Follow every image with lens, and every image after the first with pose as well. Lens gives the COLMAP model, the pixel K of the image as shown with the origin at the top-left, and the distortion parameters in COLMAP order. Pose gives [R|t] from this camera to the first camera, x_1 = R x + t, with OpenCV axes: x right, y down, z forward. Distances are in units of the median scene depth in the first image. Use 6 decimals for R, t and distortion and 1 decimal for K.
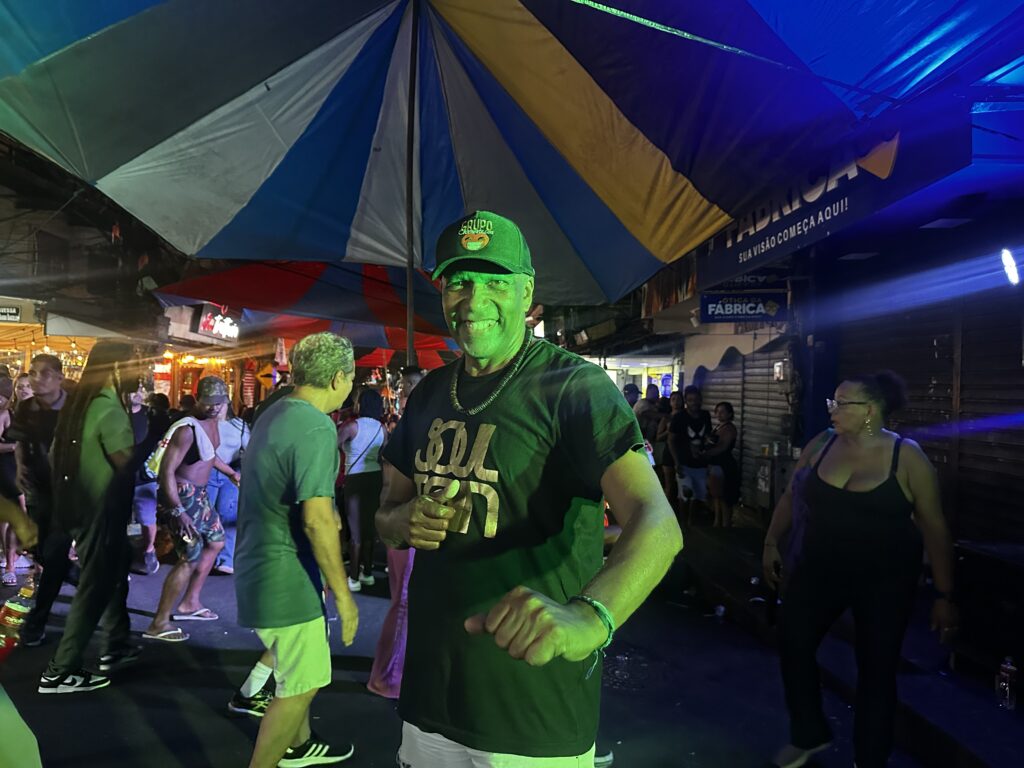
lens RADIAL K [[723.6, 0, 517.0], [0, 723.6, 379.2], [0, 0, 1]] dist [0.017555, -0.057683]
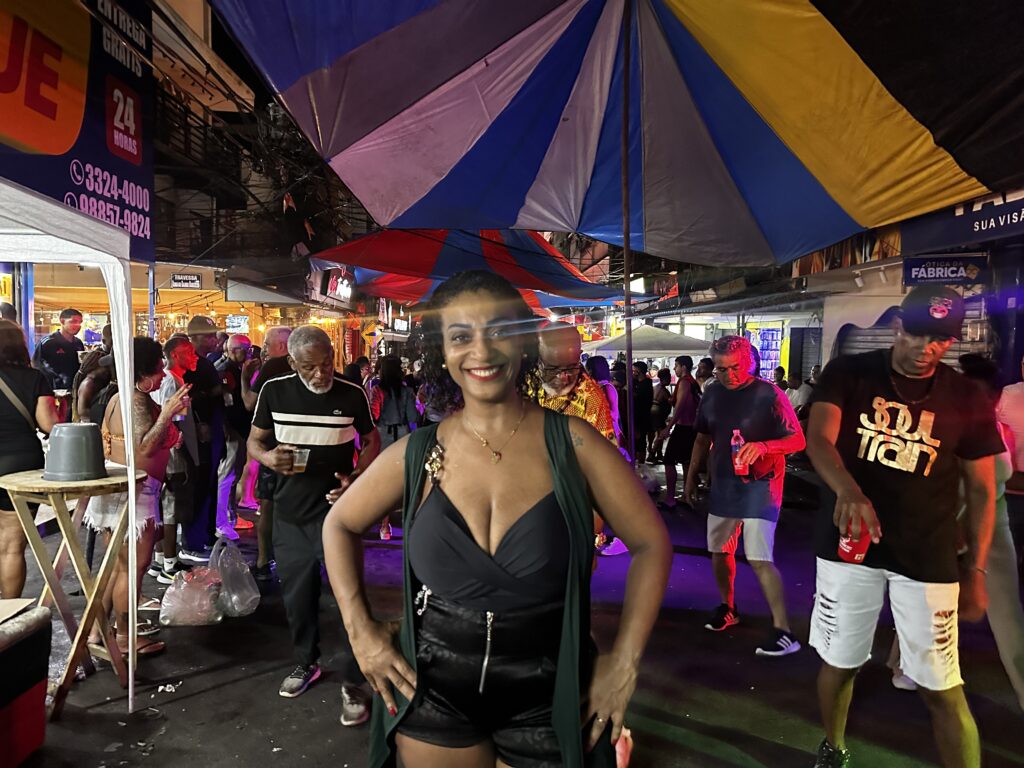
lens RADIAL K [[723.6, 0, 486.9], [0, 723.6, 379.7], [0, 0, 1]] dist [0.017555, -0.057683]
pose [[0.998951, -0.006421, -0.045343, -0.277618], [0.009571, 0.997530, 0.069594, -0.020158], [0.044784, -0.069955, 0.996544, -0.065862]]
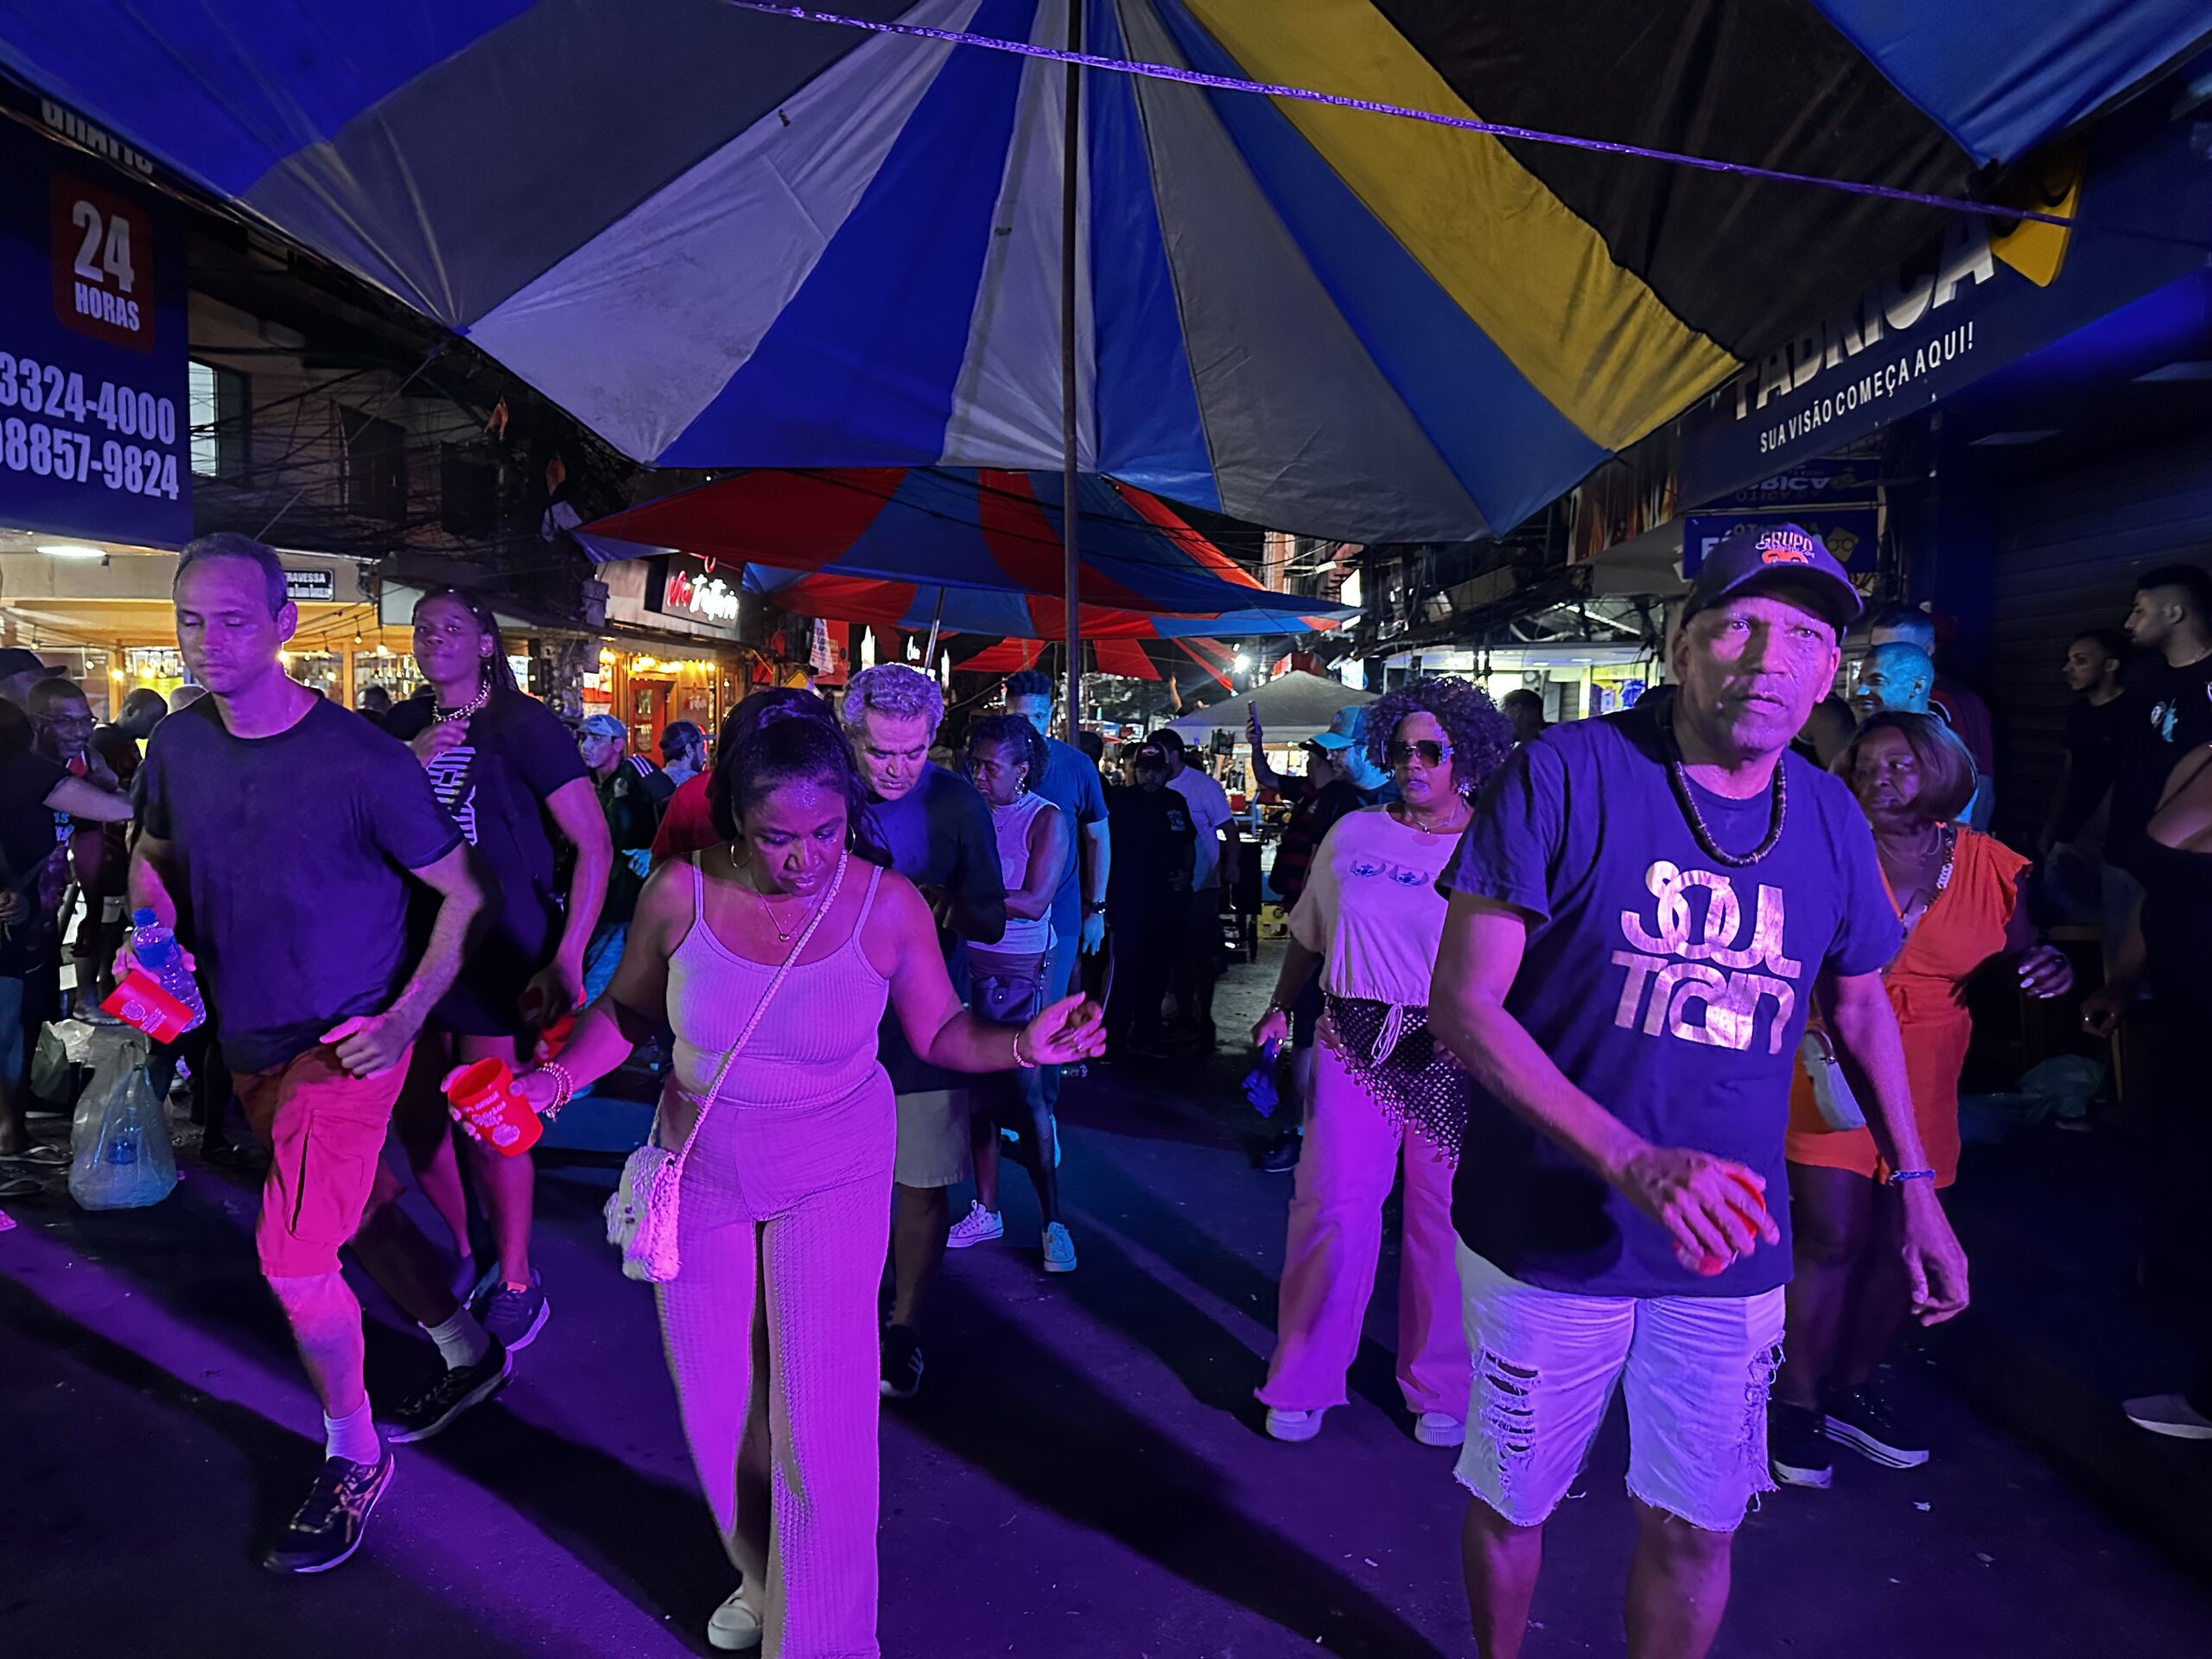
lens RADIAL K [[1563.2, 0, 1100.1], [0, 1563.2, 829.9], [0, 0, 1]] dist [0.017555, -0.057683]
pose [[0.990707, 0.000507, -0.136009, 0.015486], [0.011654, 0.995999, 0.088599, -0.009140], [0.135510, -0.089361, 0.986738, -0.068247]]
